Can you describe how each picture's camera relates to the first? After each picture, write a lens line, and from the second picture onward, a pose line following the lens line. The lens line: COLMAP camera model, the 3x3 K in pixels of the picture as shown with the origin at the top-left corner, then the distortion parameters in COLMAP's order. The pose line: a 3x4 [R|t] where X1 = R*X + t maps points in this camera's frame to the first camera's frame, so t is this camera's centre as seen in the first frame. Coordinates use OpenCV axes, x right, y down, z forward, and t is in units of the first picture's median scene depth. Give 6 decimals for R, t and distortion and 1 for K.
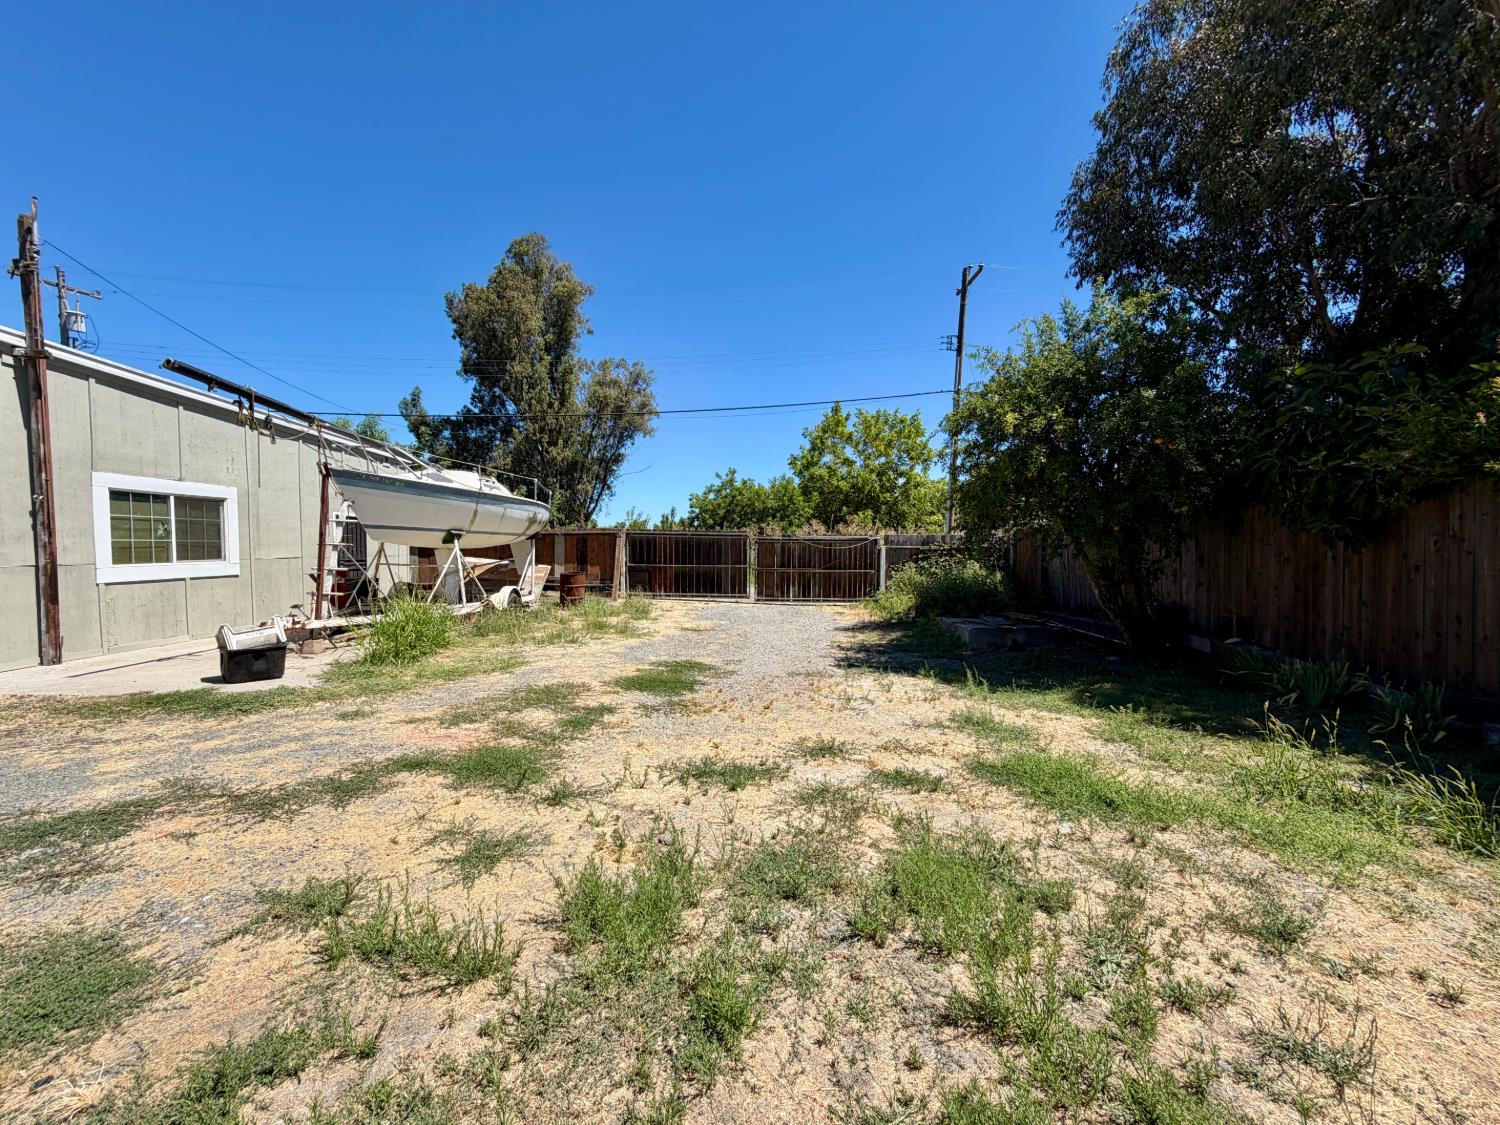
lens RADIAL K [[598.5, 0, 748.1], [0, 598.5, 566.6], [0, 0, 1]] dist [-0.002385, -0.000460]
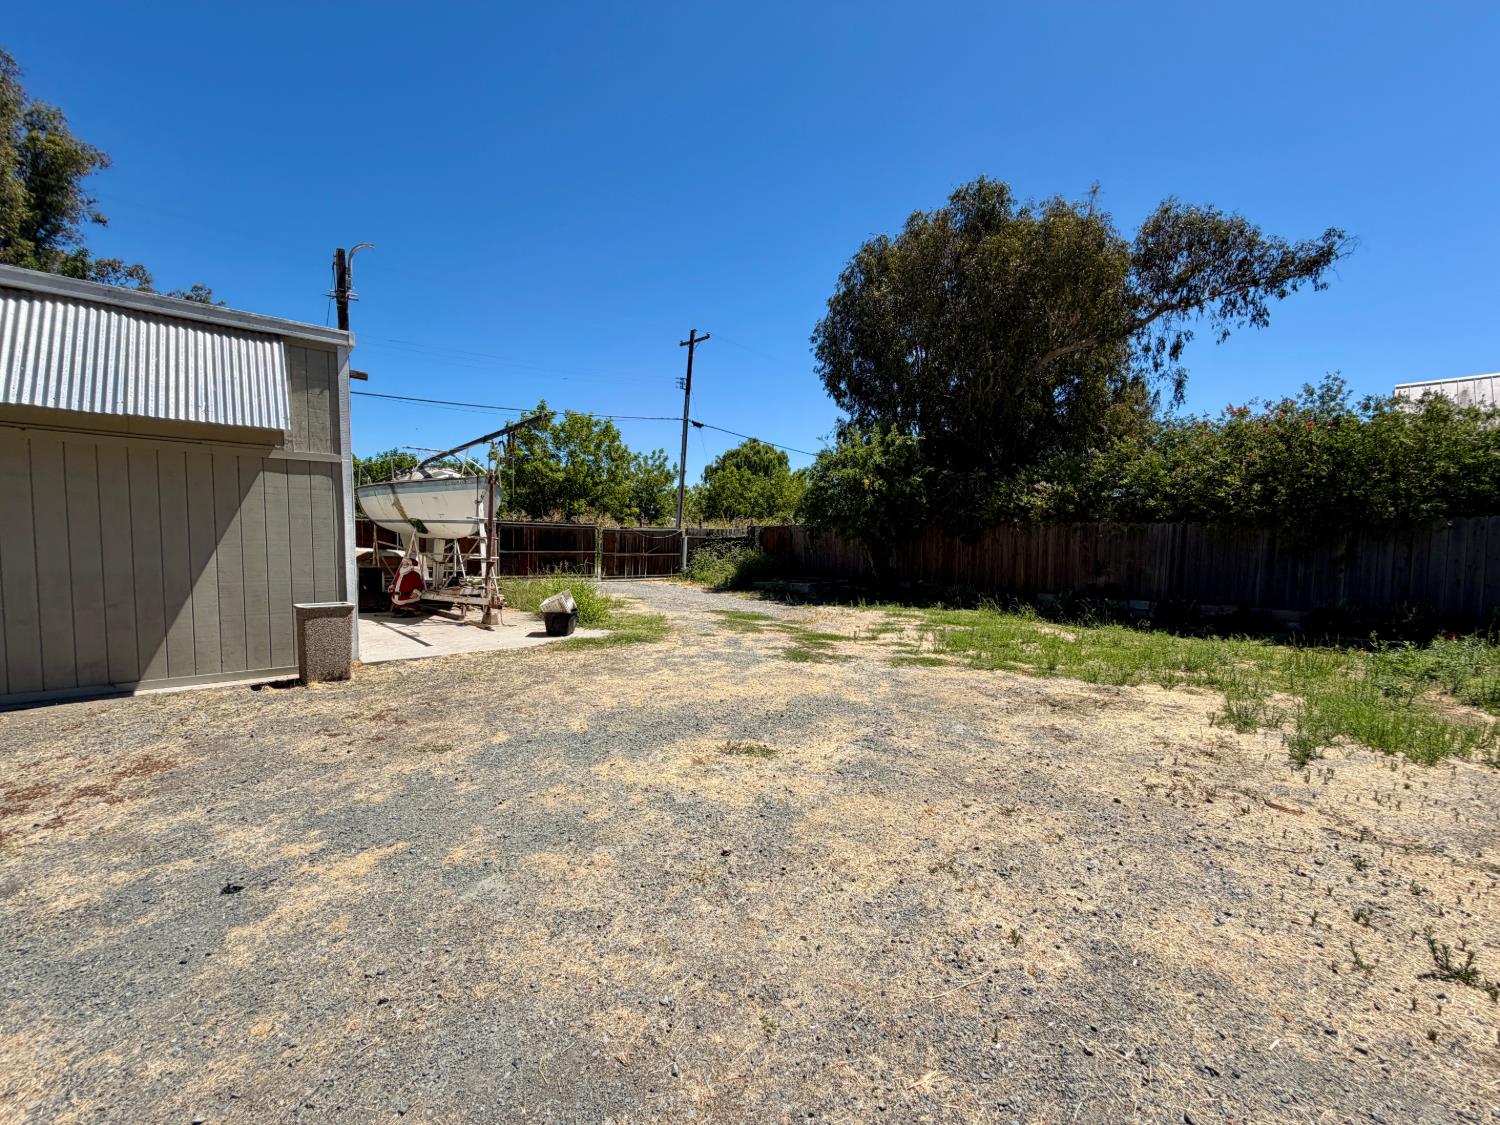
lens RADIAL K [[598.5, 0, 753.4], [0, 598.5, 562.6], [0, 0, 1]] dist [-0.002385, -0.000460]
pose [[0.752182, -0.019708, 0.658660, -0.574630], [0.004847, 0.999691, 0.024376, -0.005825], [-0.658937, -0.015143, 0.752046, -0.155051]]
